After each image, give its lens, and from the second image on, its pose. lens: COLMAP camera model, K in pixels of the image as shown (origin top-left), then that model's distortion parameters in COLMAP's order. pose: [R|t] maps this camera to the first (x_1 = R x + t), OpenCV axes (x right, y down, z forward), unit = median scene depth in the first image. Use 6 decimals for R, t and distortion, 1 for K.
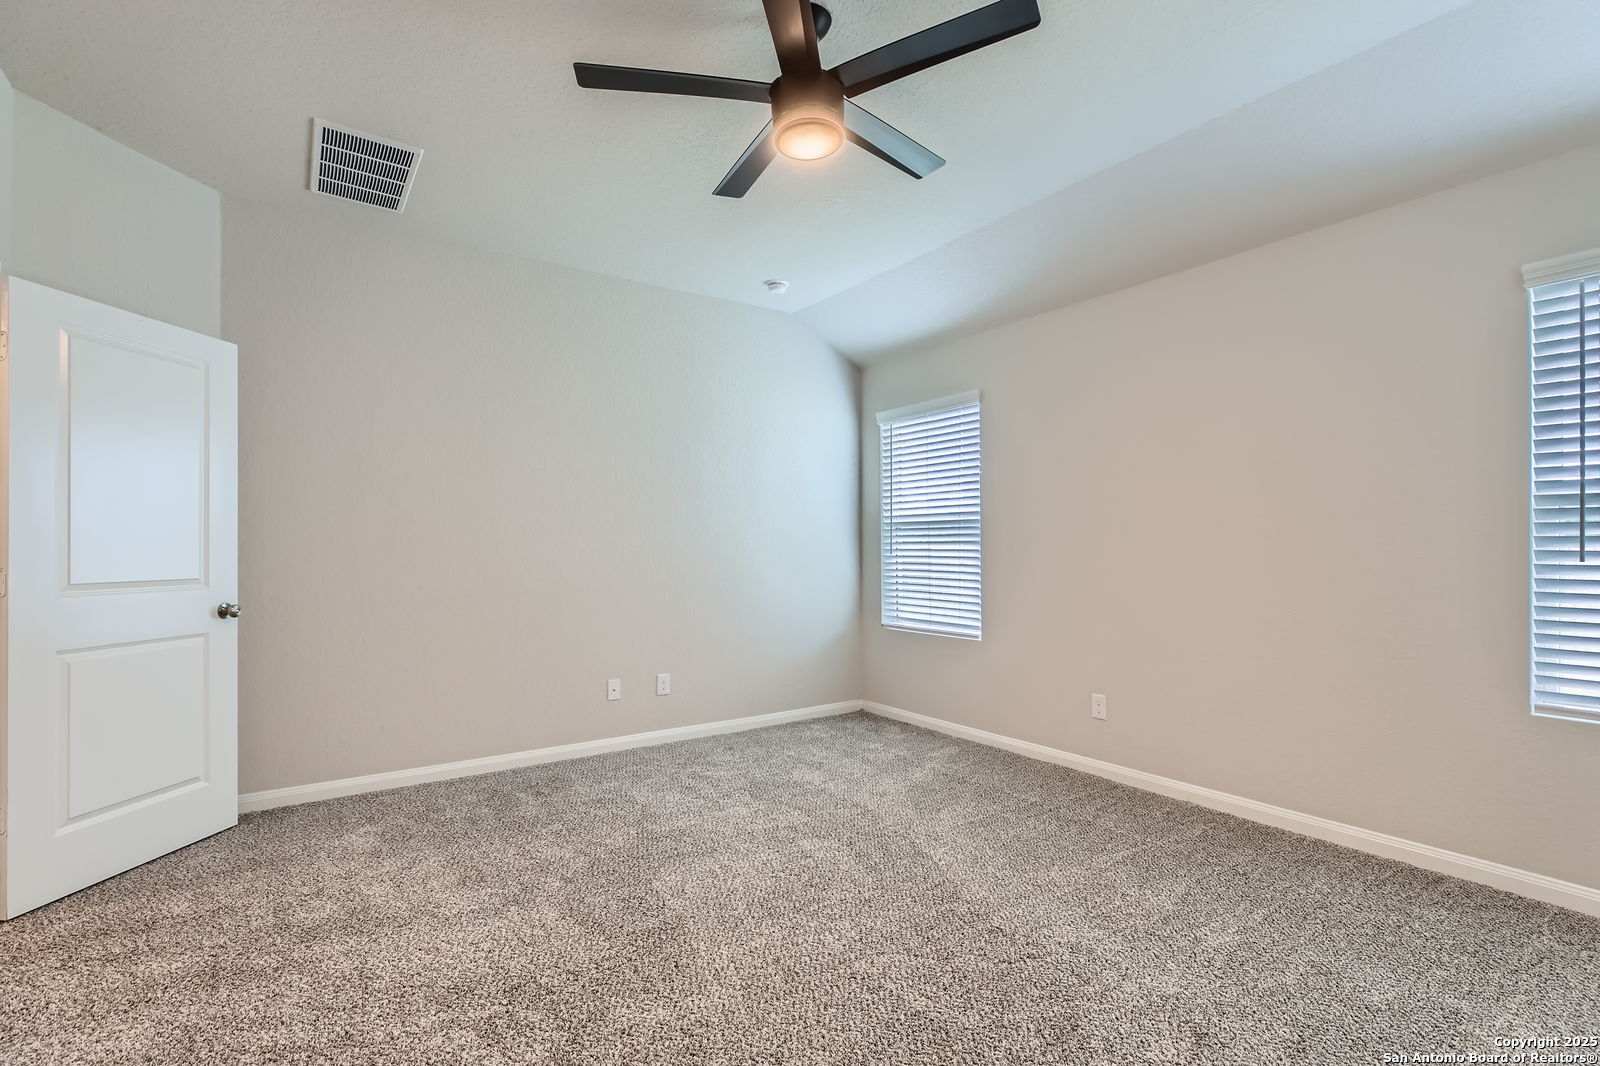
lens RADIAL K [[727.9, 0, 802.6], [0, 727.9, 541.2], [0, 0, 1]] dist [-0.001600, -0.000224]
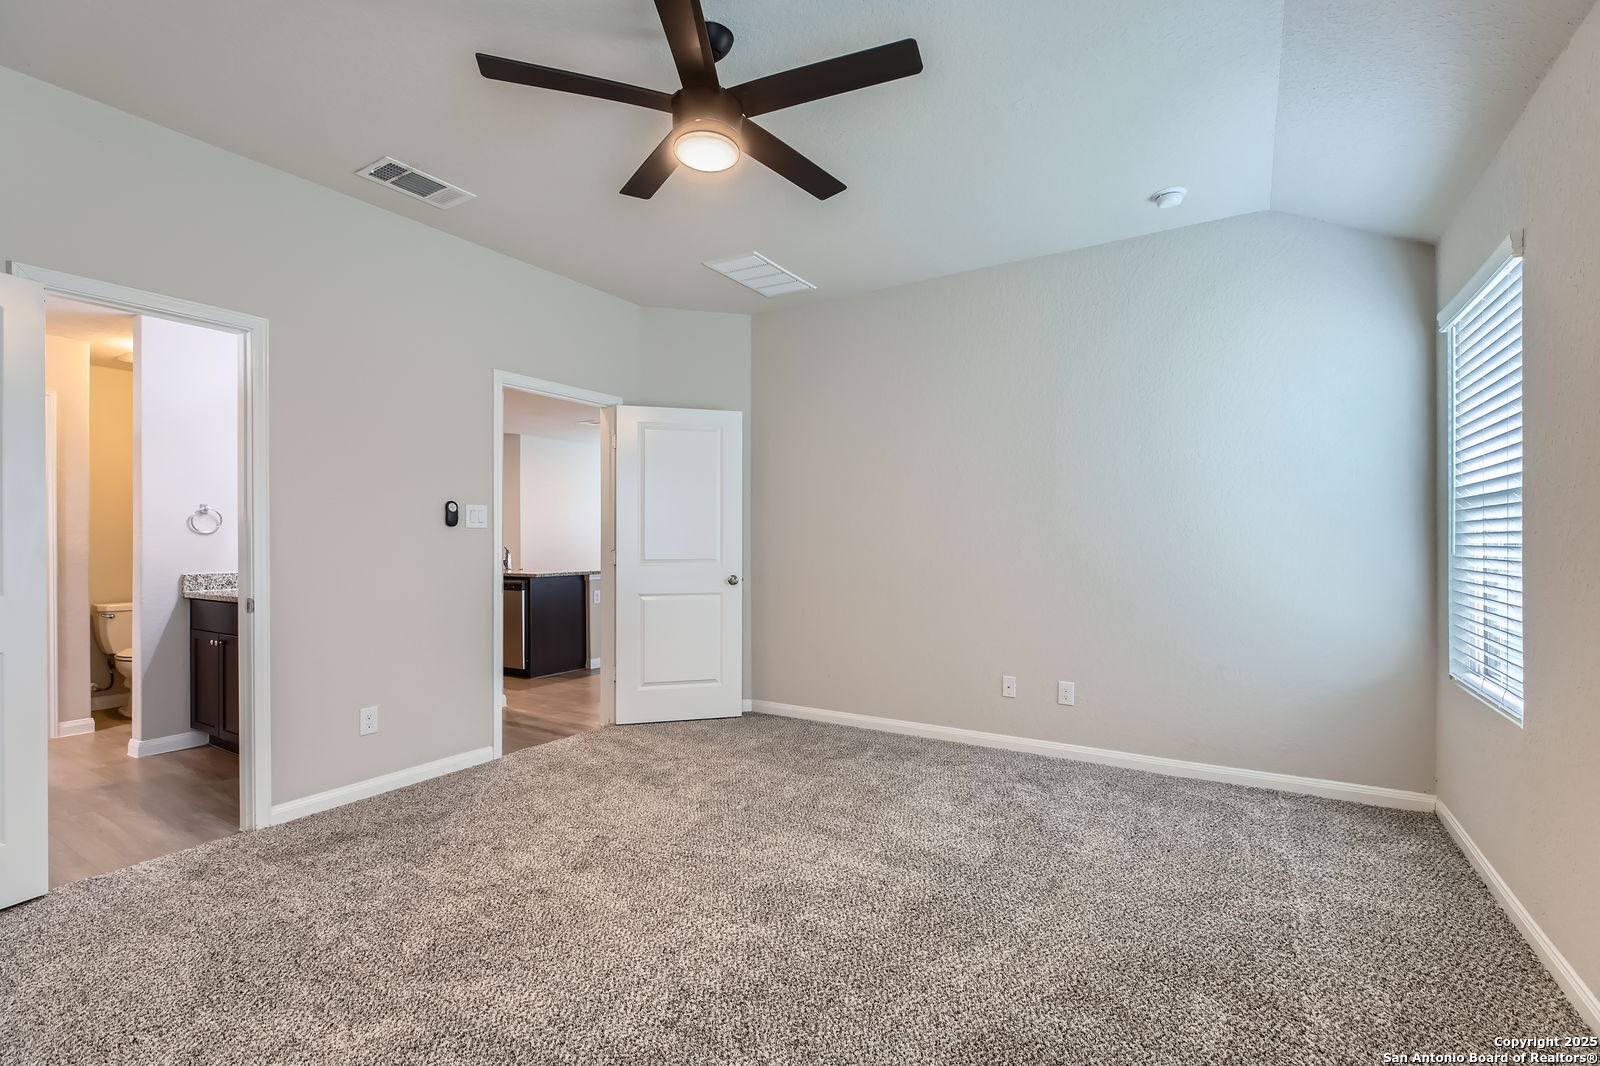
lens RADIAL K [[725.2, 0, 802.6], [0, 725.2, 531.8], [0, 0, 1]] dist [-0.002529, -0.001187]
pose [[0.399611, -0.010807, -0.916621, 0.629014], [0.007667, 0.999935, -0.008447, 0.003733], [0.916653, -0.003652, 0.399668, 0.435585]]
